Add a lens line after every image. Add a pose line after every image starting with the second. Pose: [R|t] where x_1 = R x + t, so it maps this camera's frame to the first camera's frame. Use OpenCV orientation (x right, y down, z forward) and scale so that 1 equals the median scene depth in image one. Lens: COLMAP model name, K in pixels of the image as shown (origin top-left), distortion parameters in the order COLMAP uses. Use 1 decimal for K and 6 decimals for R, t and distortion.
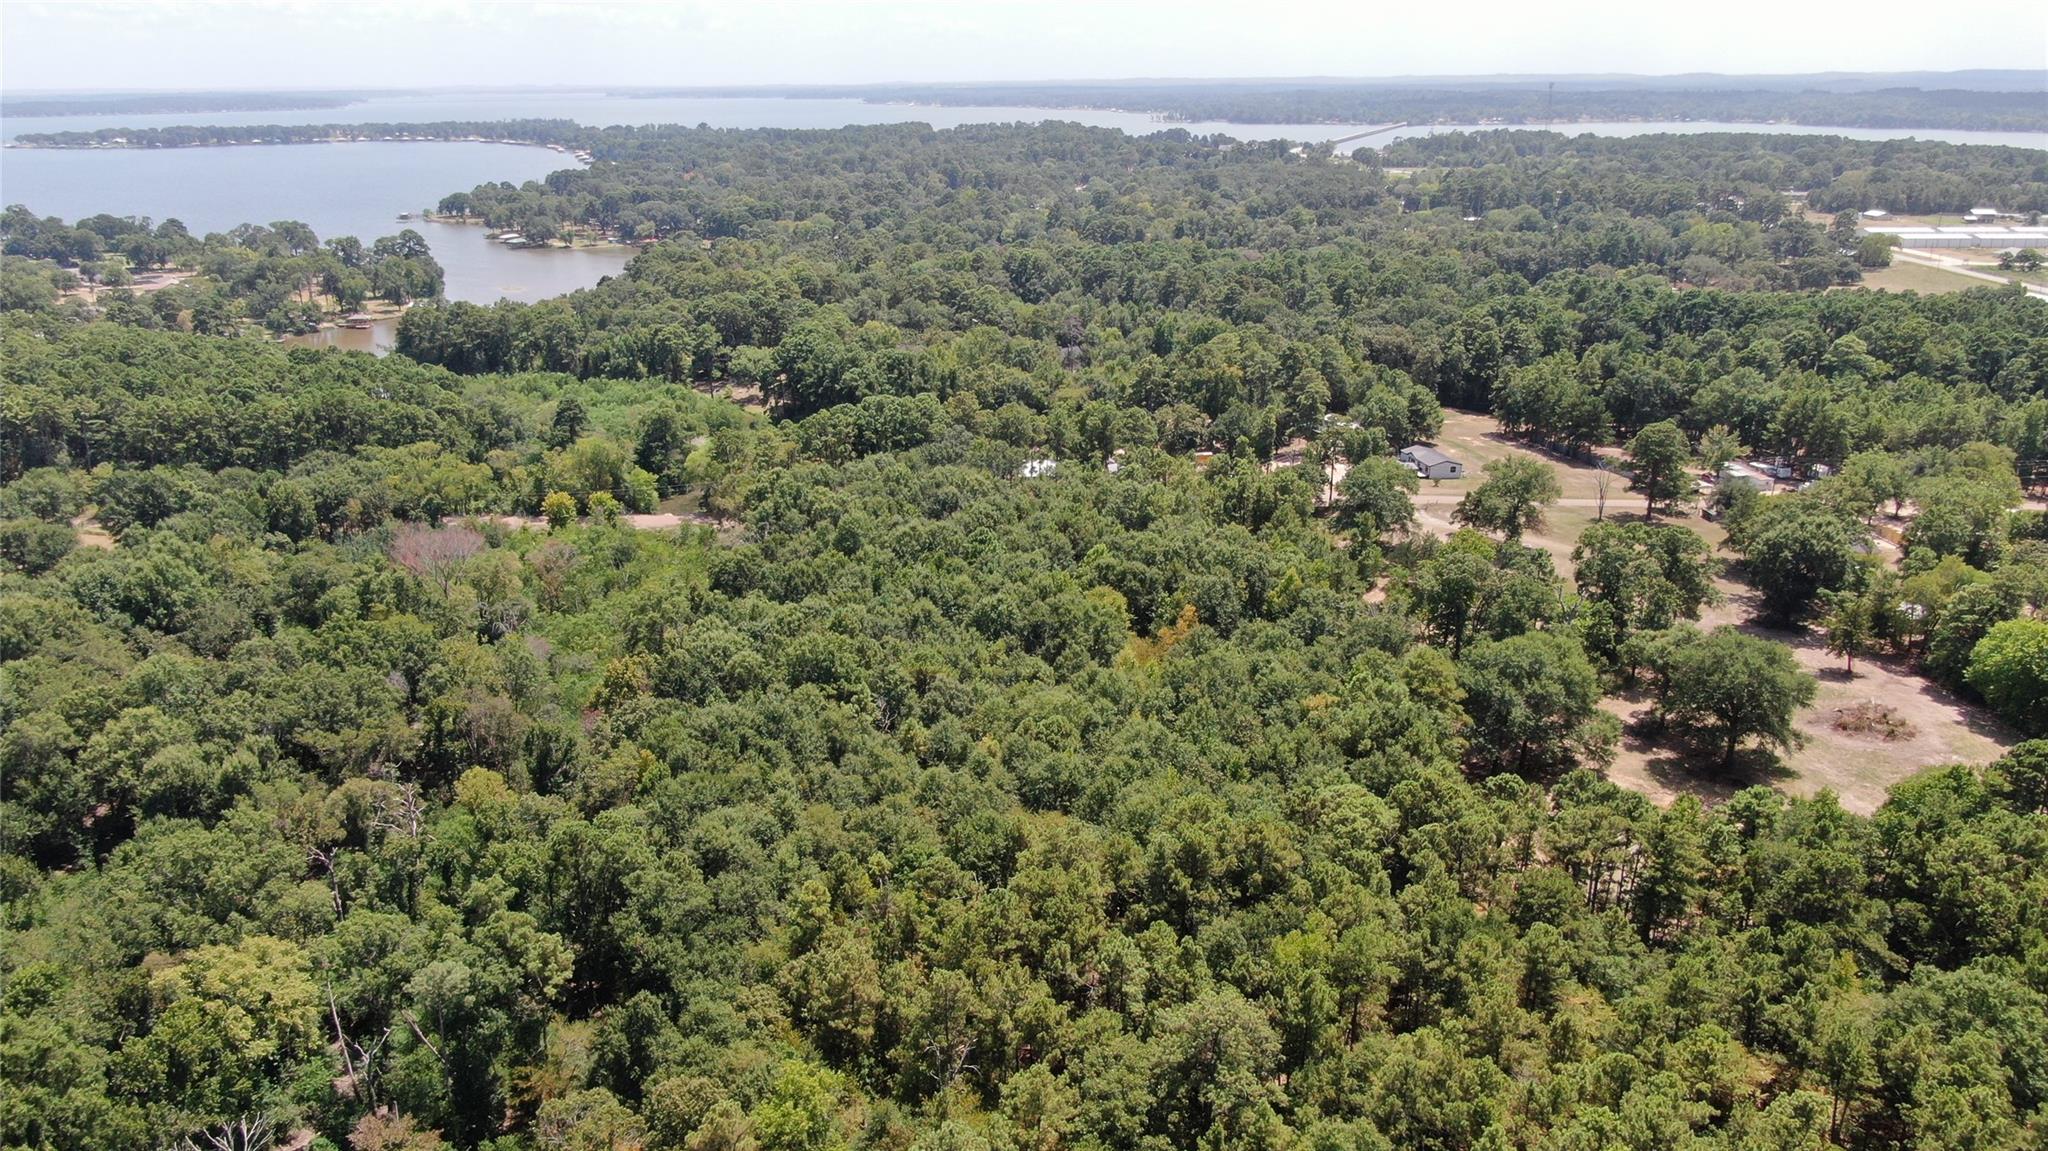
lens RADIAL K [[1484.3, 0, 1024.3], [0, 1484.3, 575.9], [0, 0, 1]] dist [-0.013497, 0.007421]
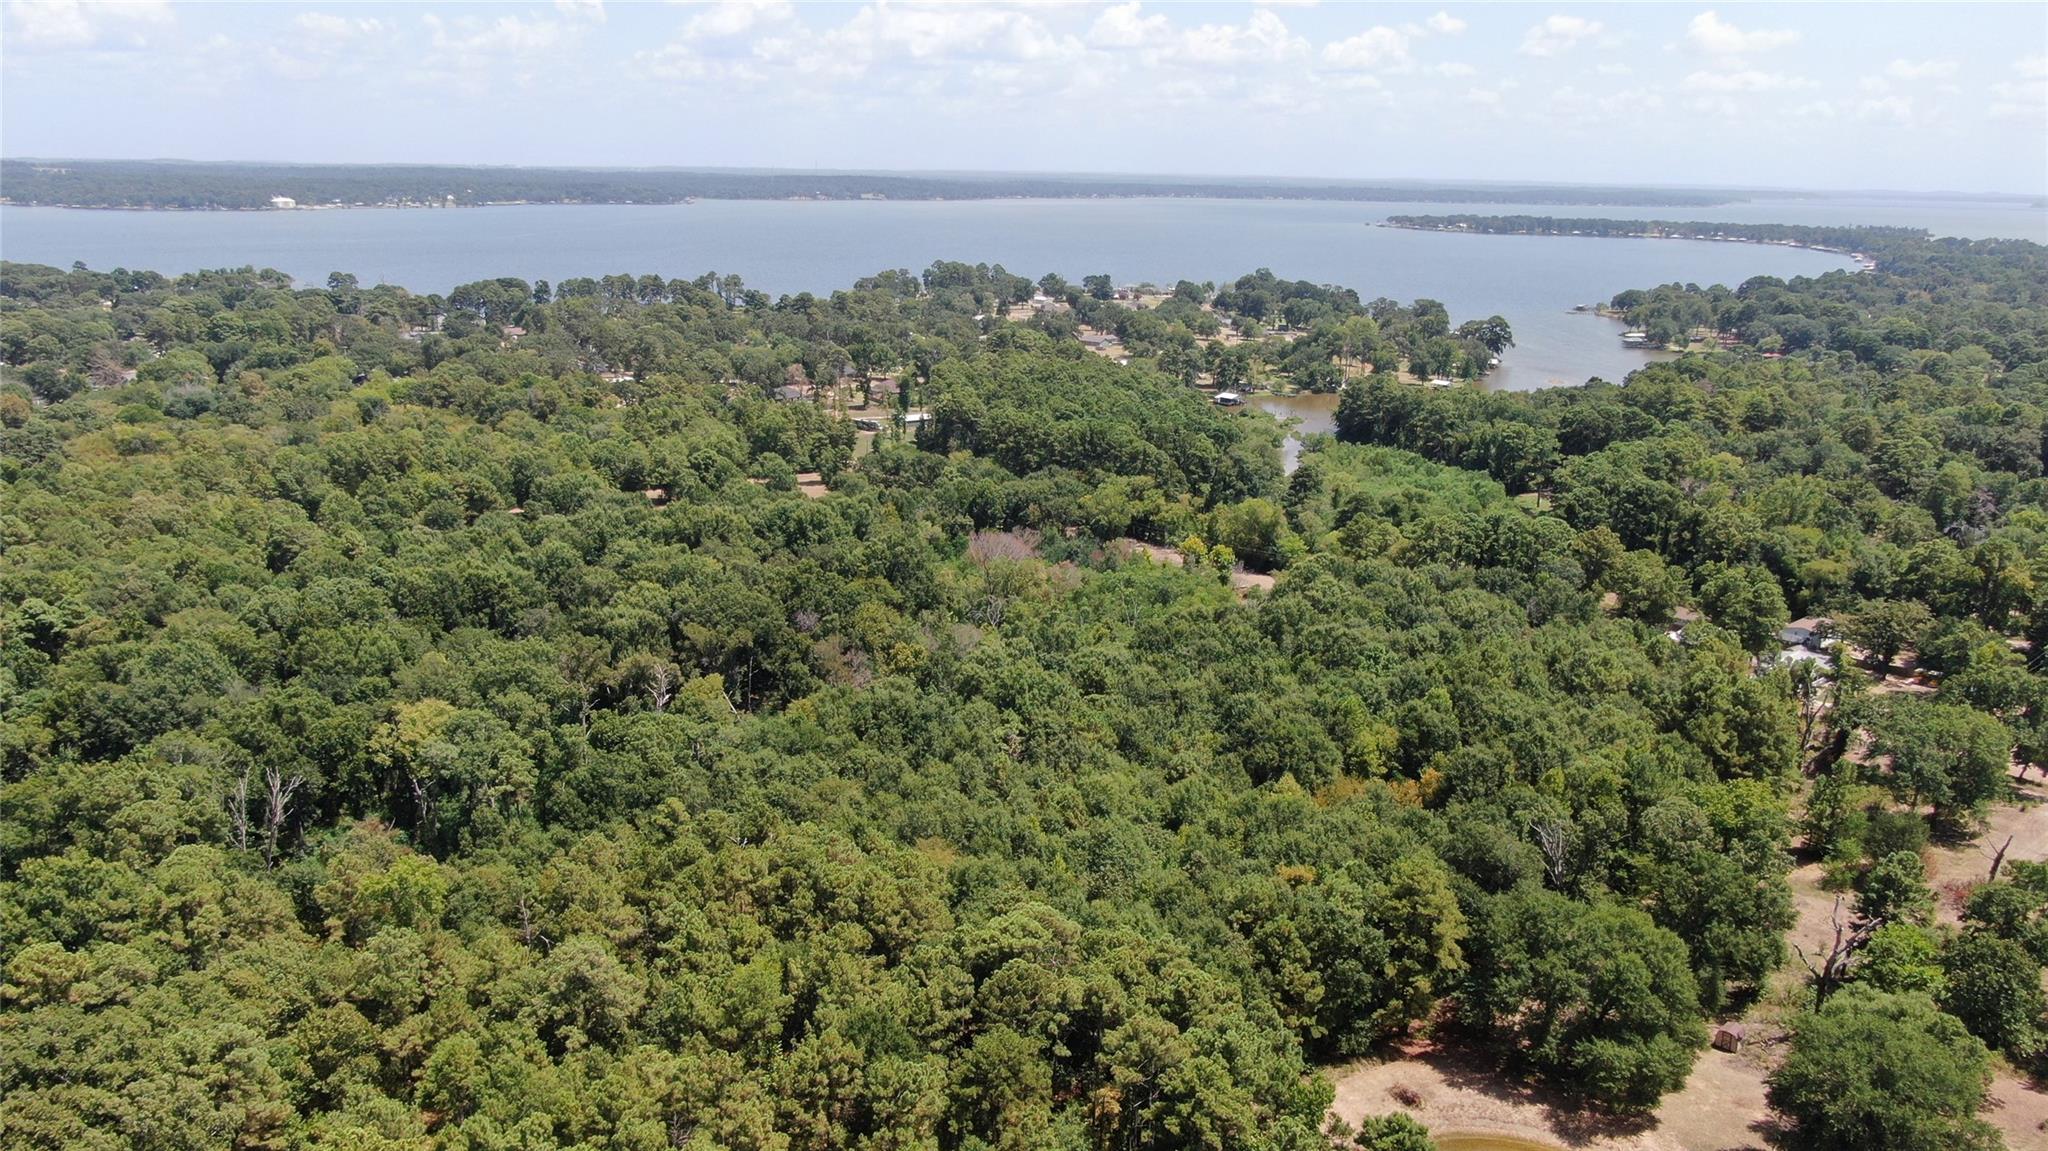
lens RADIAL K [[1484.3, 0, 1027.2], [0, 1484.3, 577.1], [0, 0, 1]] dist [-0.013497, 0.007421]
pose [[0.652788, 0.220601, -0.724709, 0.132720], [-0.264373, 0.962853, 0.054955, -0.017292], [0.709912, 0.155719, 0.686860, 0.045216]]
